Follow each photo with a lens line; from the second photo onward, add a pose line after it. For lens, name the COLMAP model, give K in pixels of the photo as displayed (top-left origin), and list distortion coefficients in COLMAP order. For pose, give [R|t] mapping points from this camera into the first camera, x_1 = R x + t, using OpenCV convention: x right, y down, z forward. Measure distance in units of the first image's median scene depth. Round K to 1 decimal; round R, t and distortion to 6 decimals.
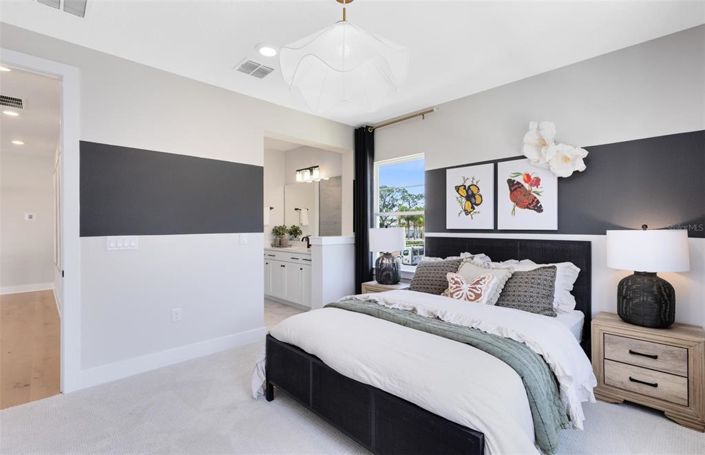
lens RADIAL K [[325.3, 0, 353.2], [0, 325.3, 223.9], [0, 0, 1]] dist [0.003530, 0.000272]
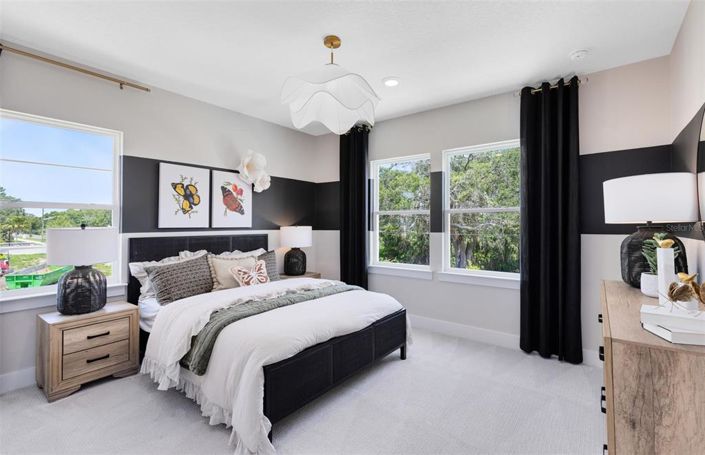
lens RADIAL K [[325.3, 0, 353.0], [0, 325.3, 227.6], [0, 0, 1]] dist [0.003530, 0.000272]
pose [[-0.142960, -0.021373, 0.989498, -0.779079], [-0.016763, 0.999676, 0.019171, -0.013537], [-0.989587, -0.013846, -0.143272, 0.669741]]
